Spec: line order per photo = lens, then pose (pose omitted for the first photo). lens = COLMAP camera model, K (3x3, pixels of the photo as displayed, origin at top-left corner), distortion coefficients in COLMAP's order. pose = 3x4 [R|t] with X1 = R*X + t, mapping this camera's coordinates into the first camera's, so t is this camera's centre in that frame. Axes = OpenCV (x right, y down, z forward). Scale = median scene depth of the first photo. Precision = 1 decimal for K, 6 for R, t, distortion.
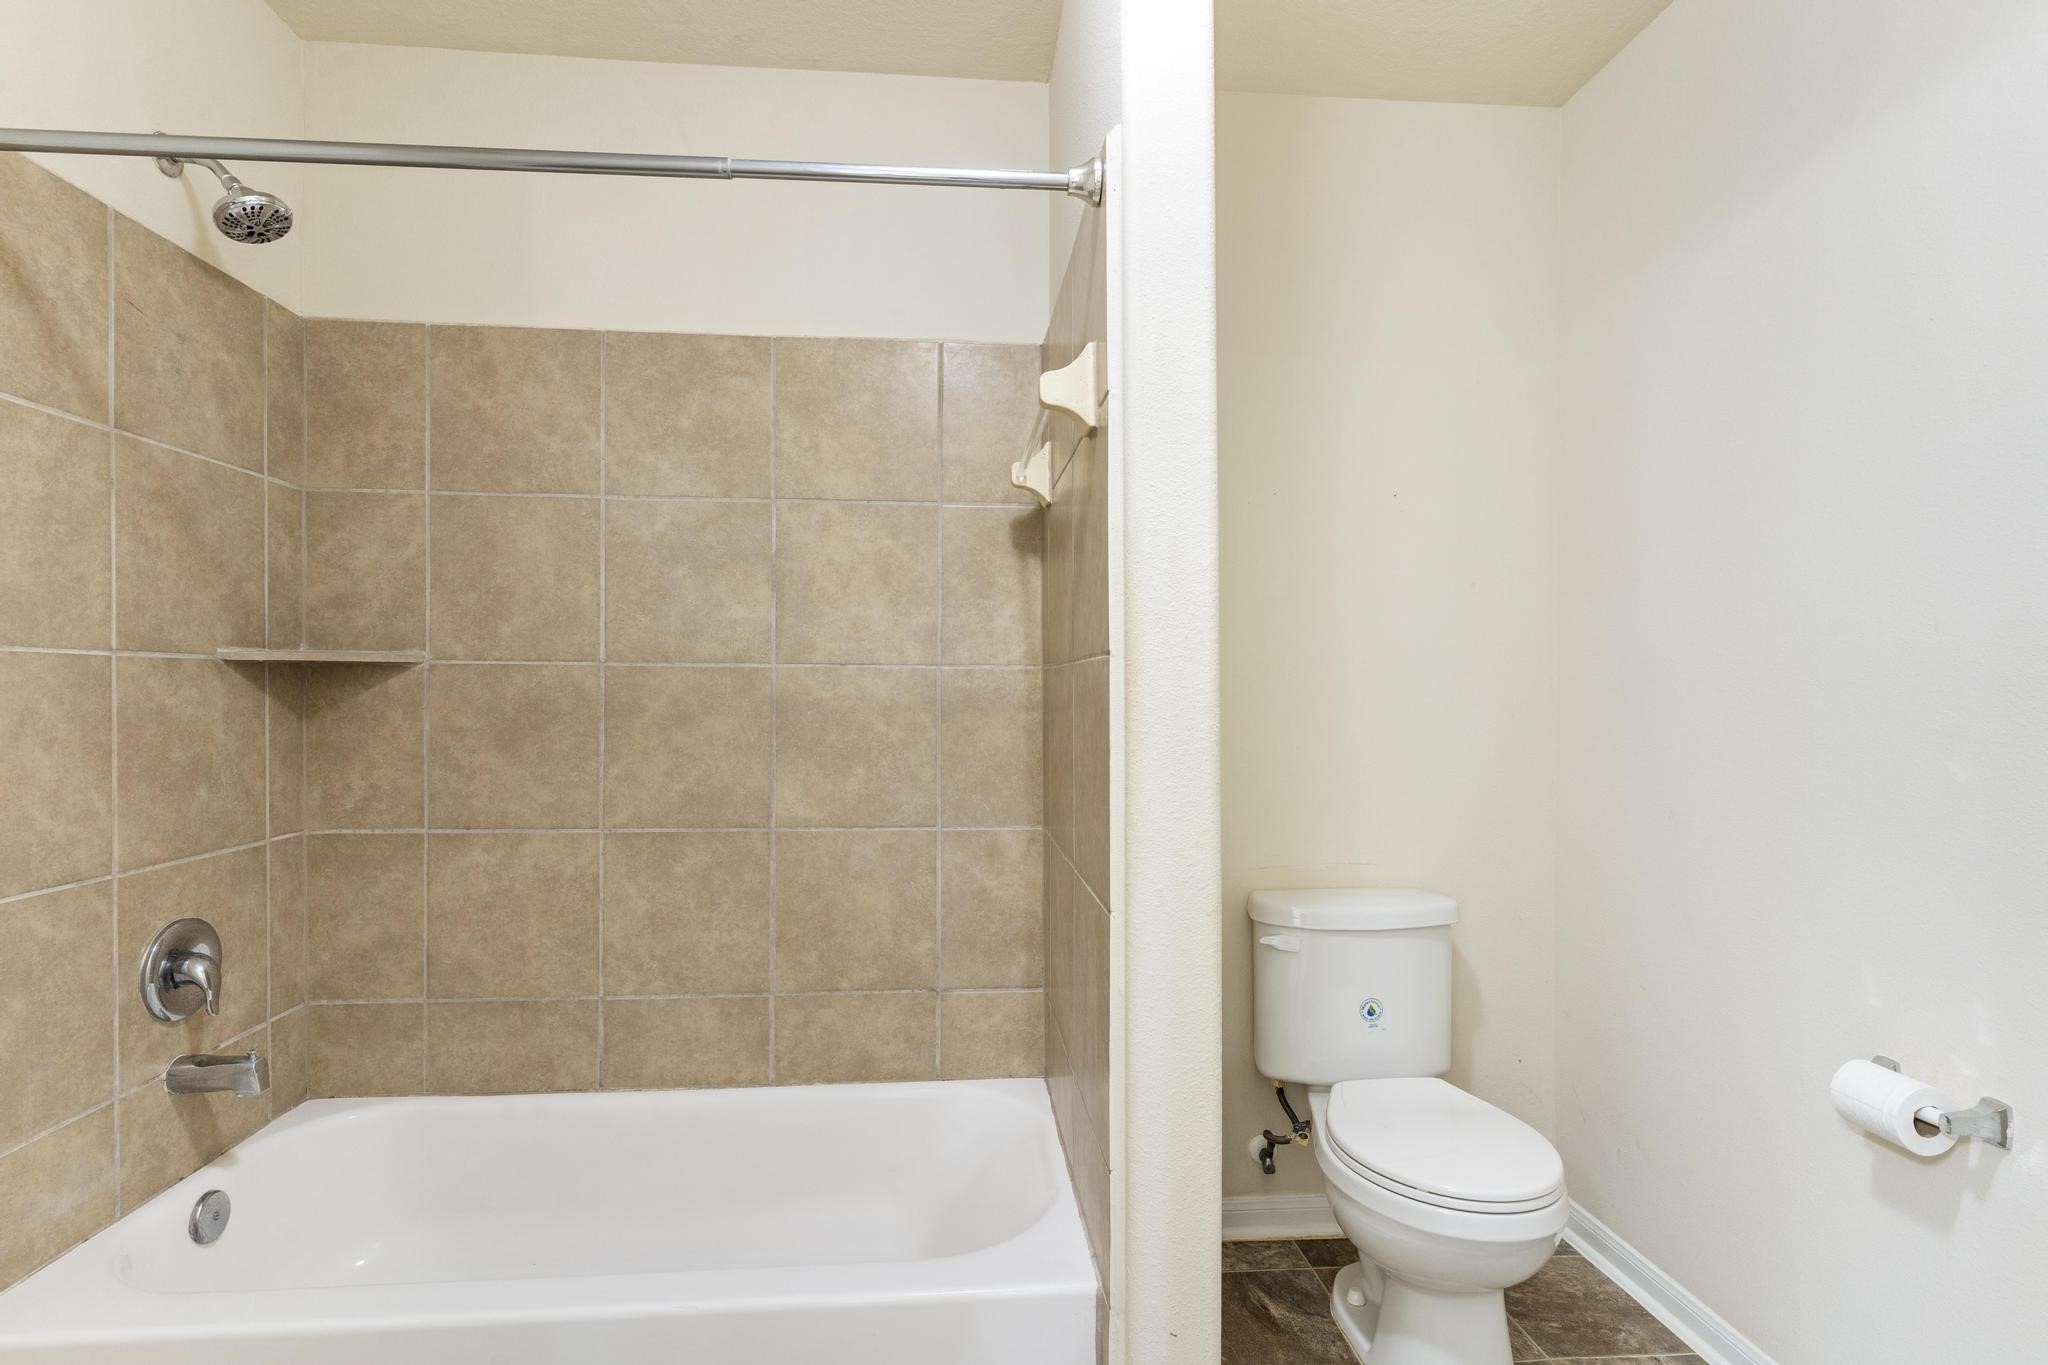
lens RADIAL K [[986.5, 0, 1024.3], [0, 986.5, 694.0], [0, 0, 1]] dist [0.003594, 0.001869]
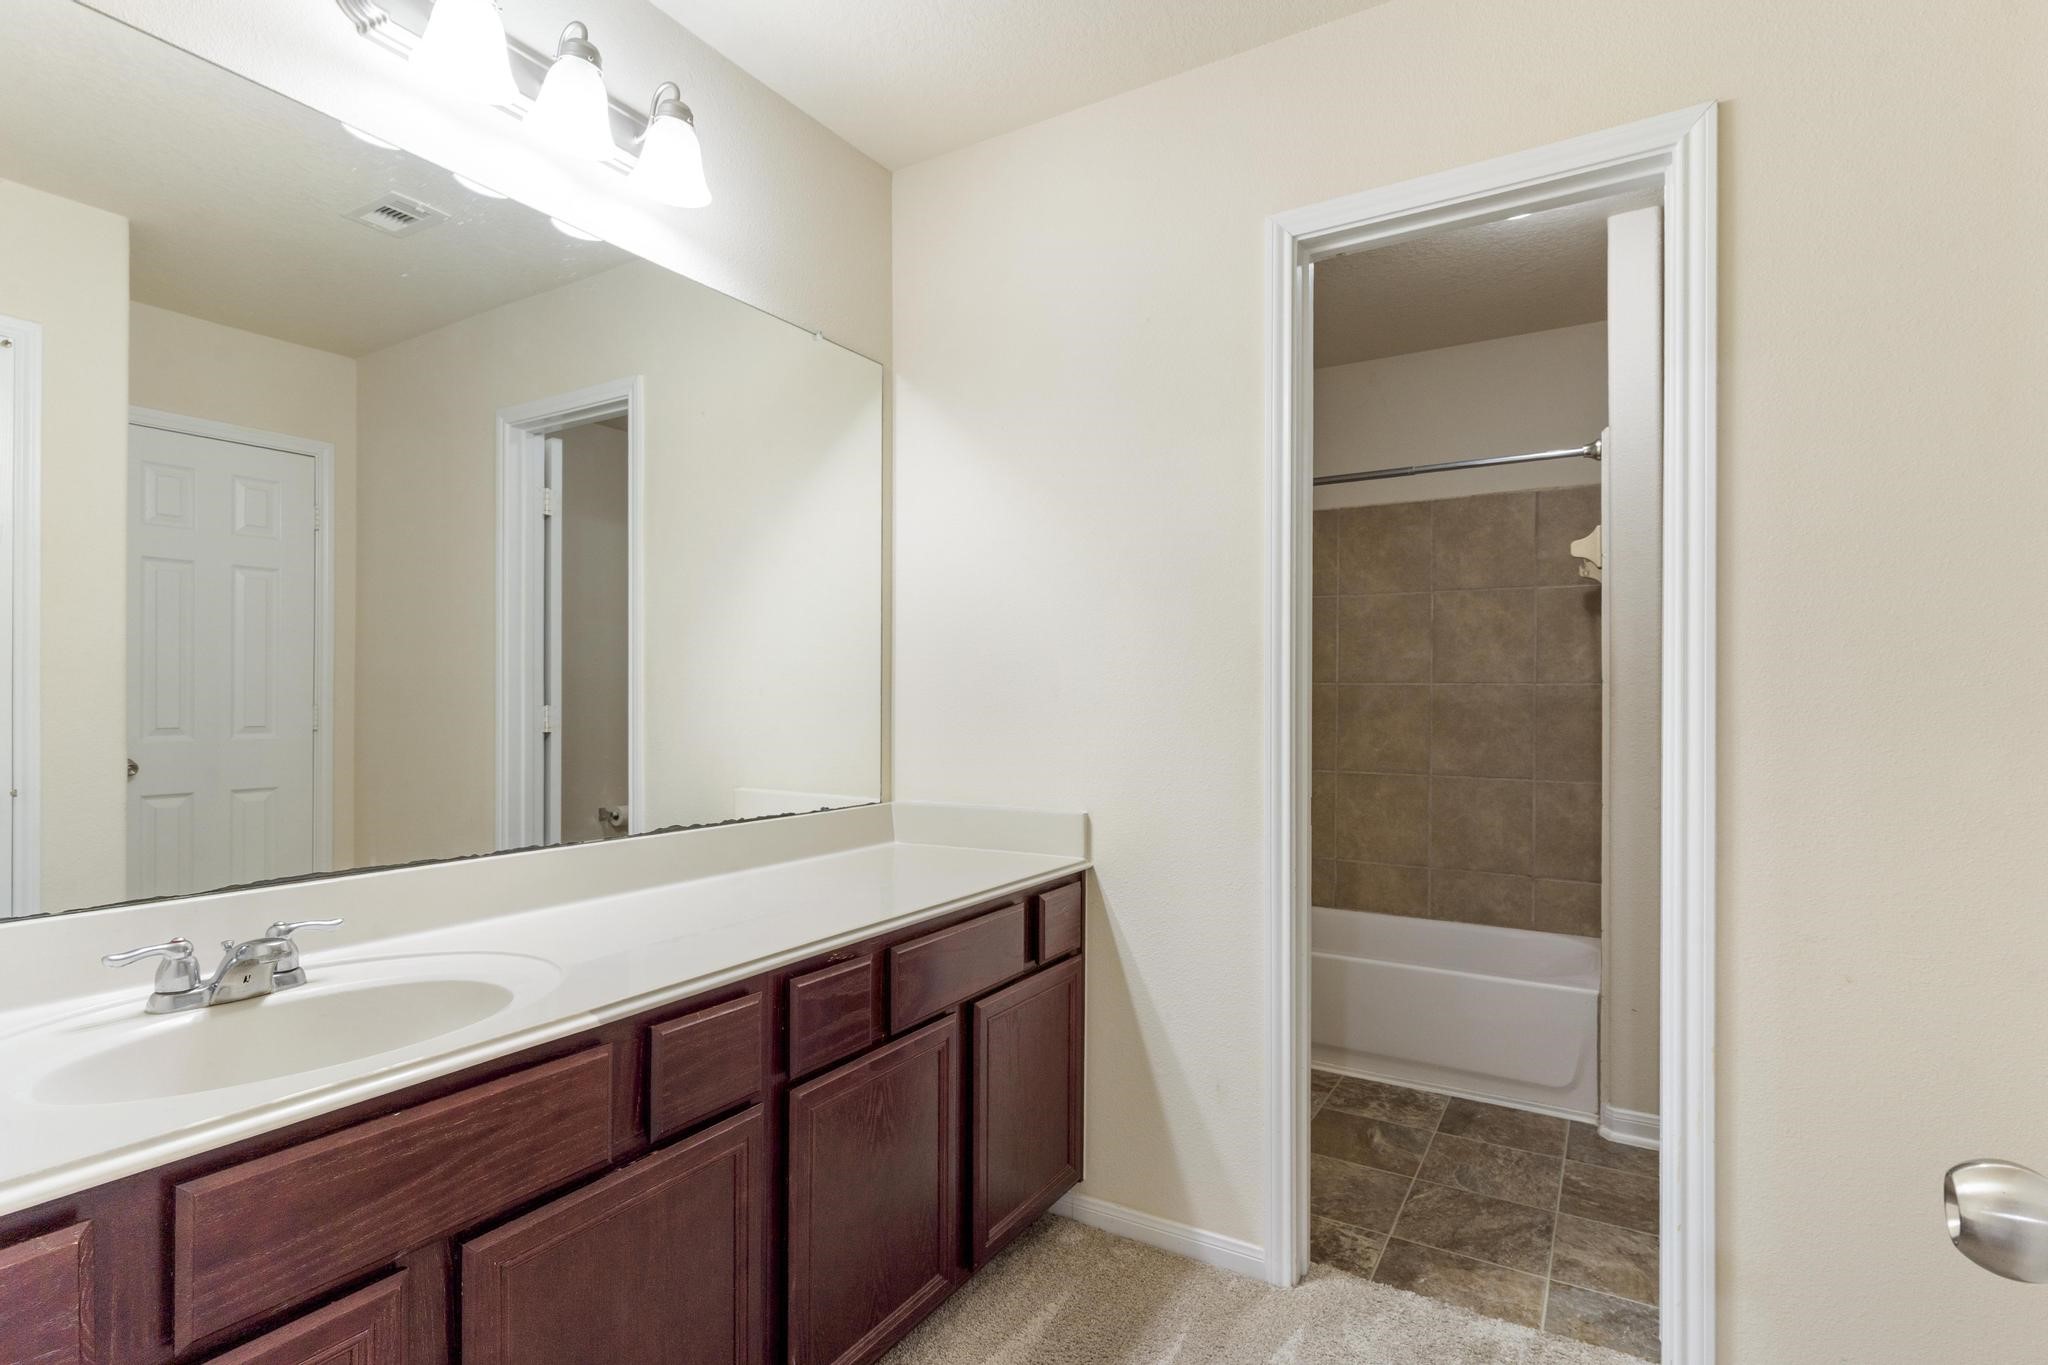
lens RADIAL K [[986.5, 0, 1027.8], [0, 986.5, 699.7], [0, 0, 1]] dist [0.003594, 0.001869]
pose [[0.804828, 0.003662, -0.593497, 0.218997], [-0.005864, 0.999981, -0.001783, 0.007026], [0.593480, 0.004915, 0.804834, -0.873322]]
